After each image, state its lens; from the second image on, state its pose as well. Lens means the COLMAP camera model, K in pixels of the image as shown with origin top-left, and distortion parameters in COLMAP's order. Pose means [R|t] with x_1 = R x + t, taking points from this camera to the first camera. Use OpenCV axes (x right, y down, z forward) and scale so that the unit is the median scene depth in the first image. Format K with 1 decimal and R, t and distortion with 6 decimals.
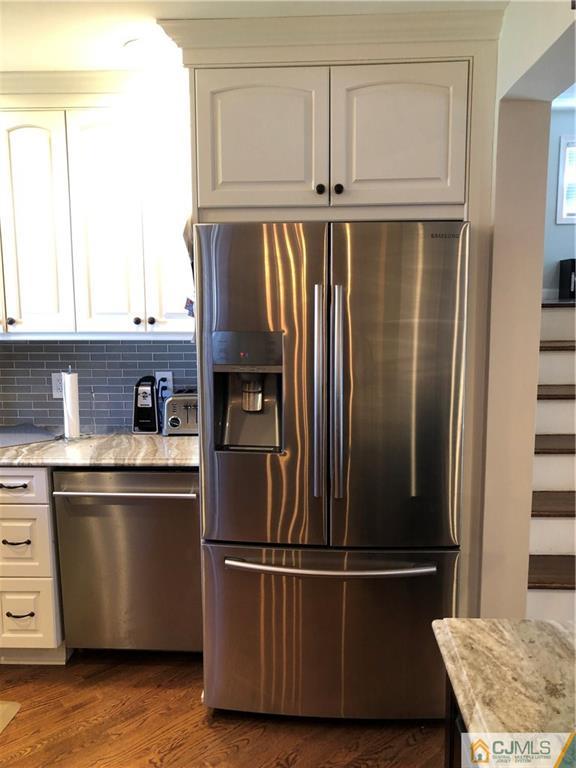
lens RADIAL K [[628.6, 0, 285.5], [0, 628.6, 378.9], [0, 0, 1]] dist [0.023463, 0.000207]
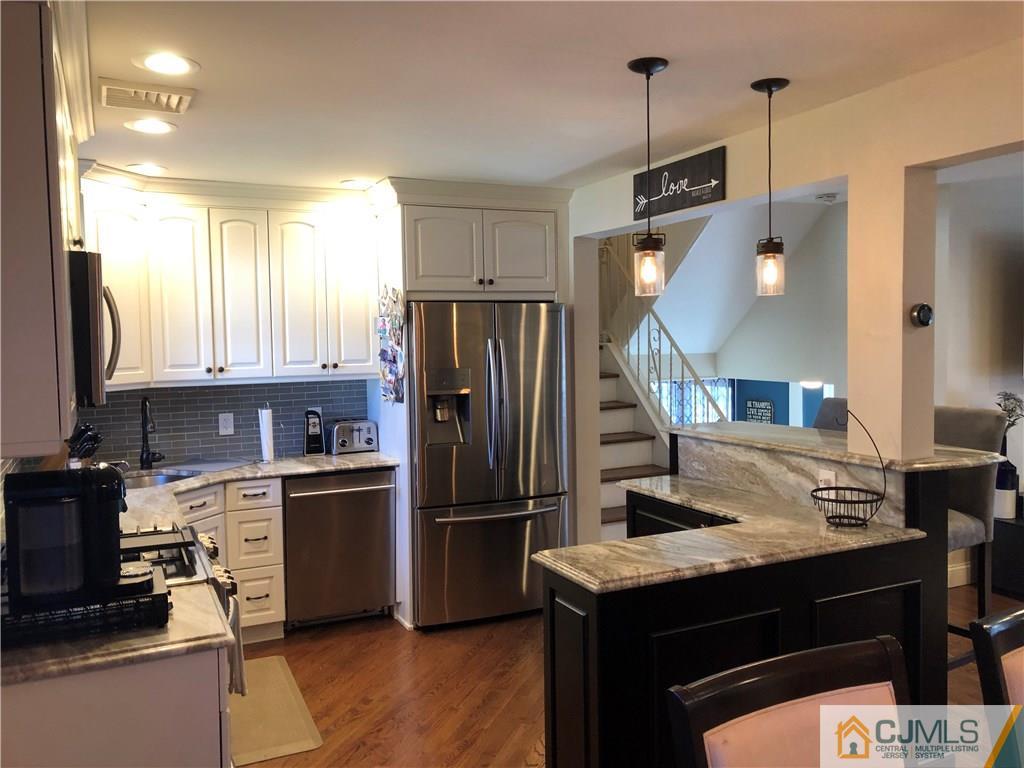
lens RADIAL K [[838.1, 0, 514.4], [0, 838.1, 387.5], [0, 0, 1]] dist [0.023463, 0.000207]
pose [[0.878863, -0.041264, 0.475286, -0.772930], [0.074140, 0.995962, -0.050627, 0.076573], [-0.471277, 0.079732, 0.878374, -0.789825]]
